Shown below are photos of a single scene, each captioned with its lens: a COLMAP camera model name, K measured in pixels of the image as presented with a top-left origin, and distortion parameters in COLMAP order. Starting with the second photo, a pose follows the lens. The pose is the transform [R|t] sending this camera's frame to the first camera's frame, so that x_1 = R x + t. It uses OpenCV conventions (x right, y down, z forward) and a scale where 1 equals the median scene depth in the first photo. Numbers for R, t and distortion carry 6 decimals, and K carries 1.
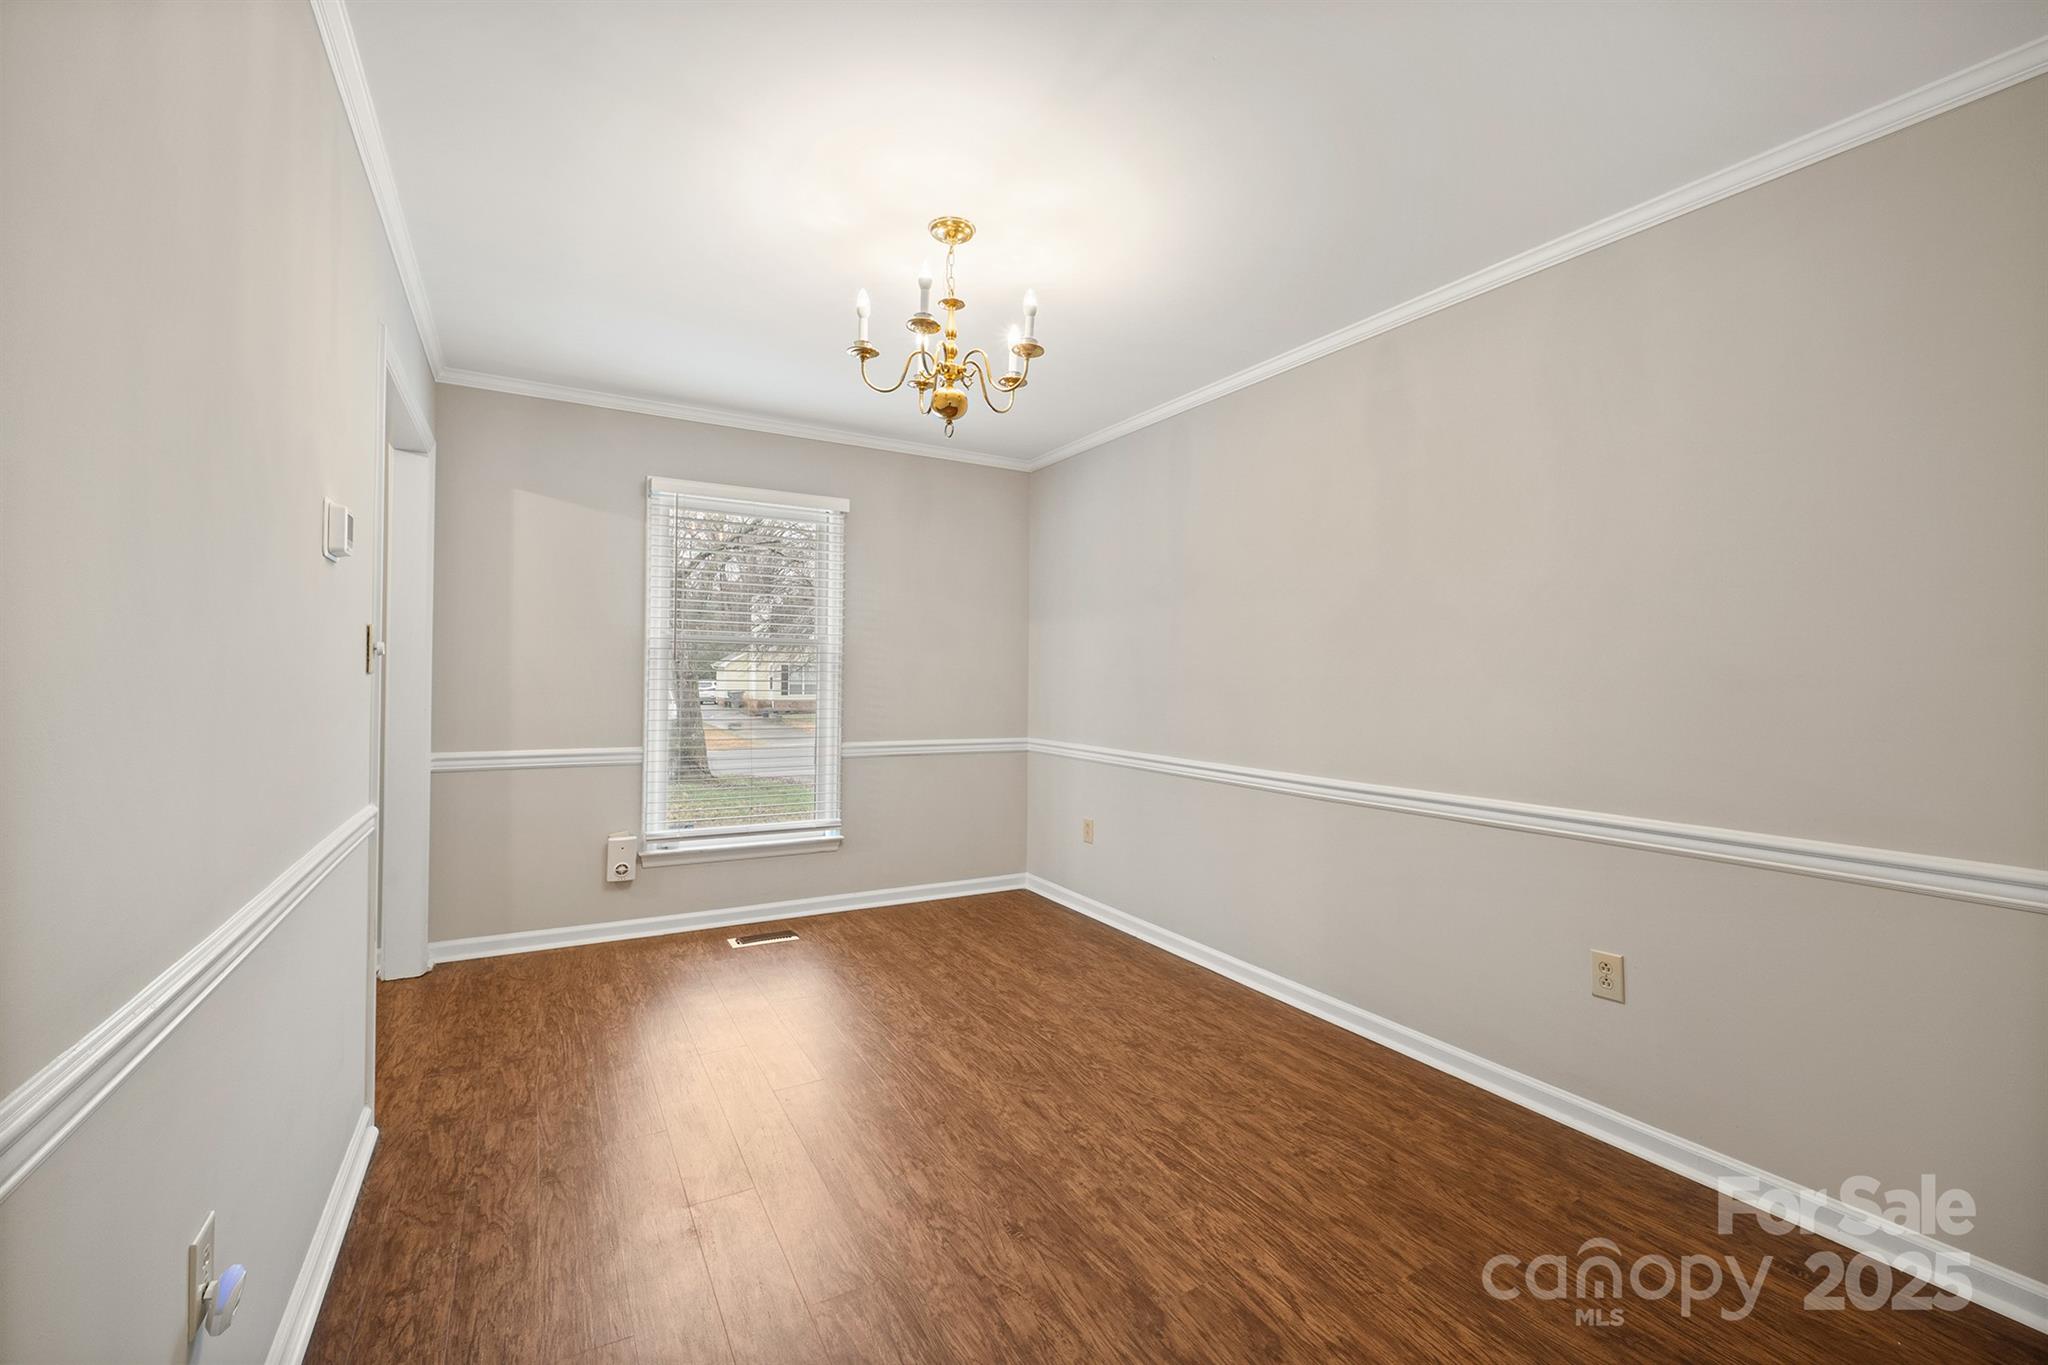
lens RADIAL K [[859.1, 0, 1004.3], [0, 859.1, 667.0], [0, 0, 1]] dist [-0.007751, 0.000403]
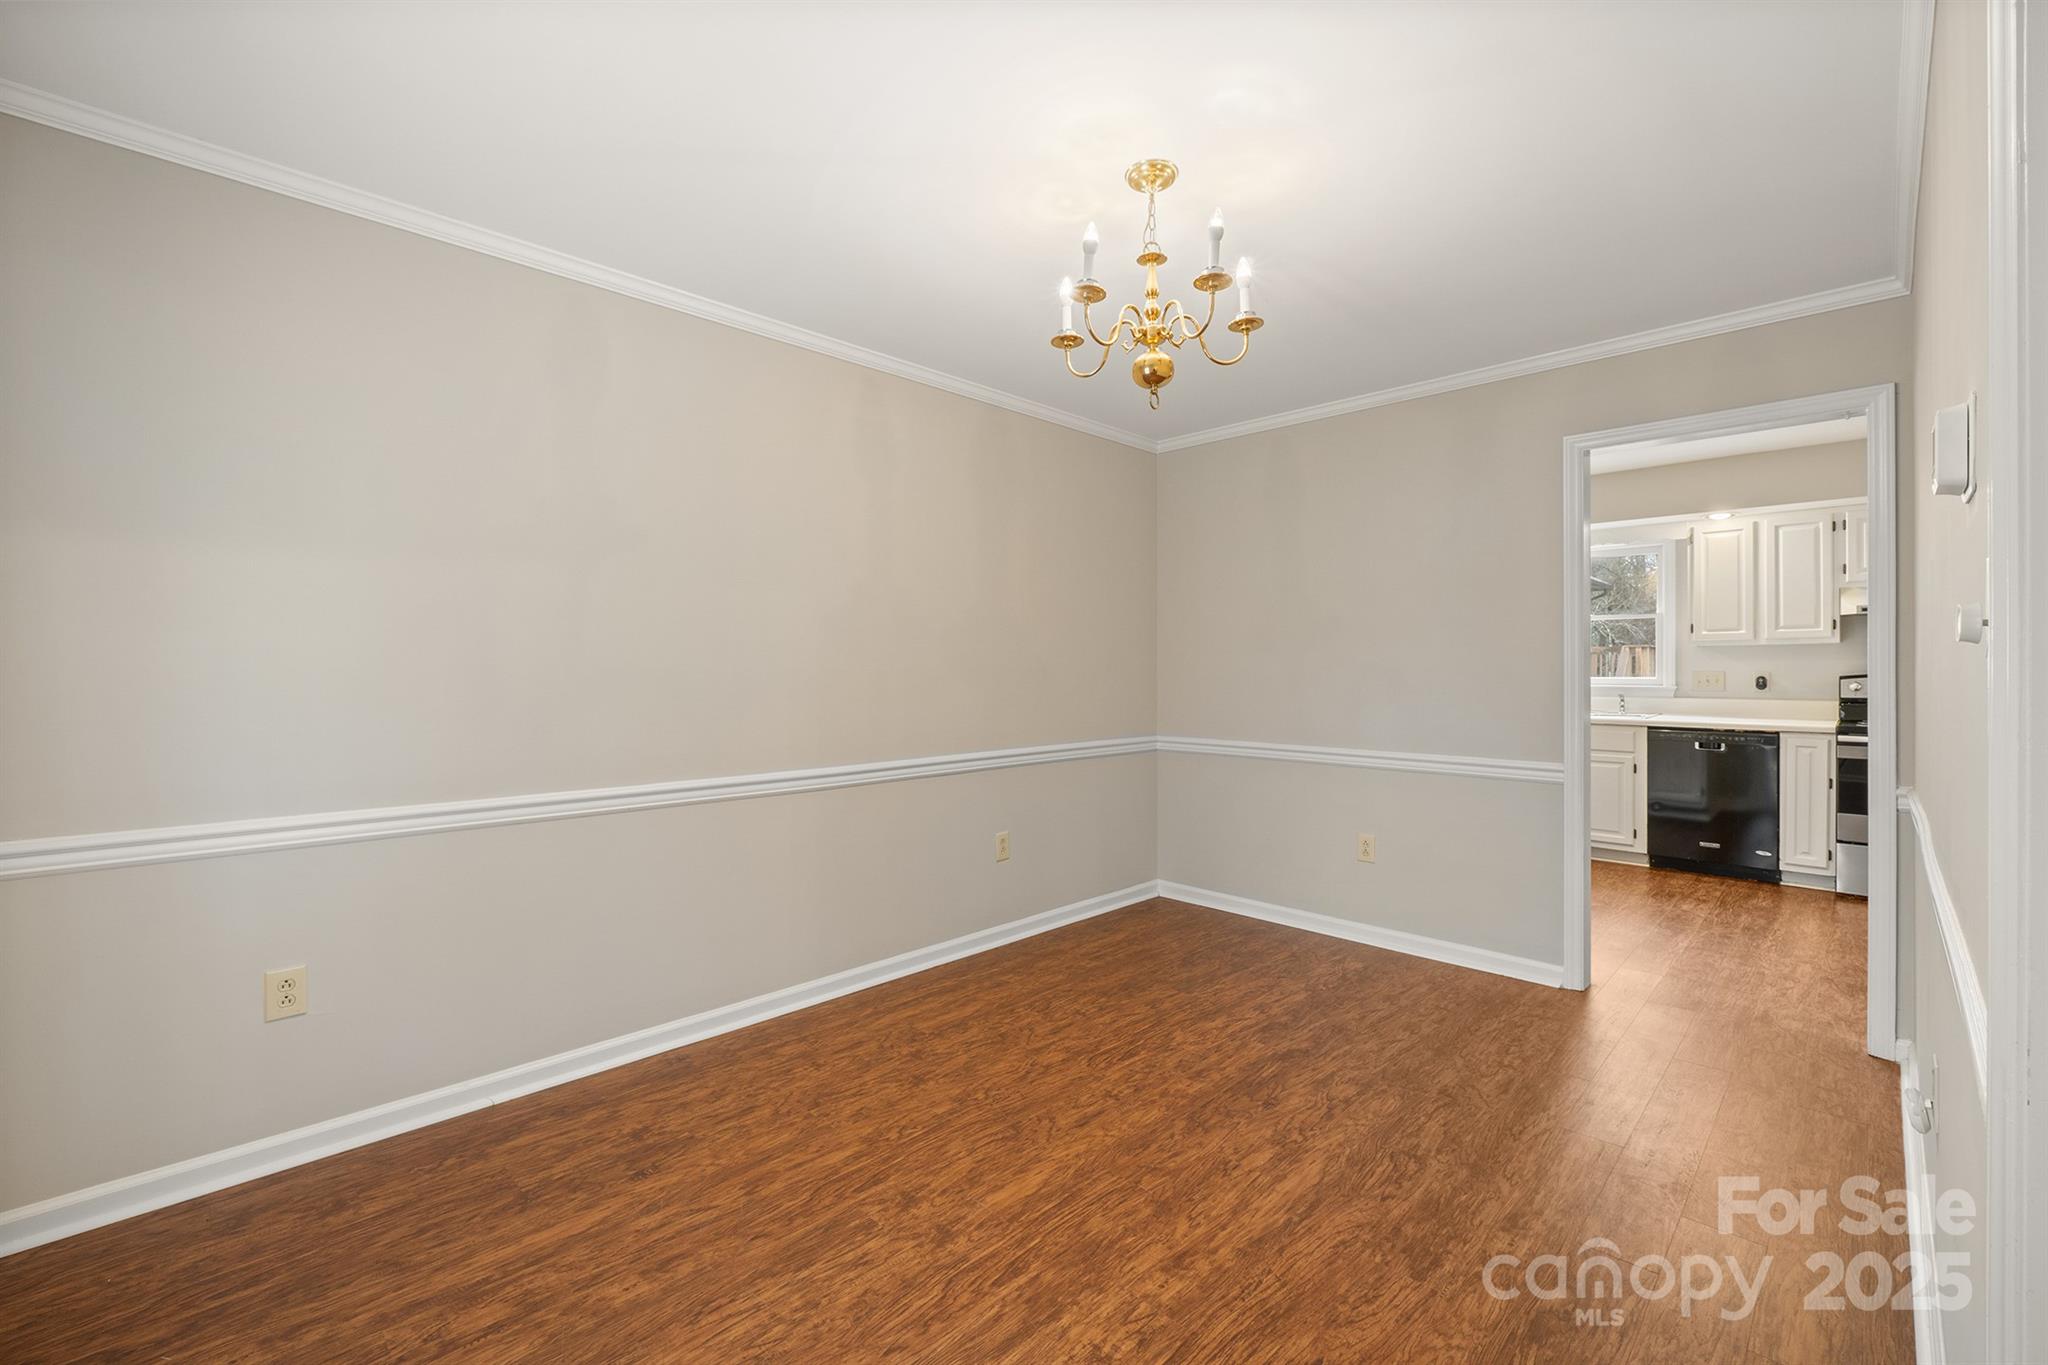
lens RADIAL K [[859.1, 0, 1016.5], [0, 859.1, 672.5], [0, 0, 1]] dist [-0.007751, 0.000403]
pose [[-0.273914, -0.013806, 0.961655, -0.693526], [-0.011969, 0.999868, 0.010946, -0.004325], [-0.961680, -0.008511, -0.274043, 1.068119]]
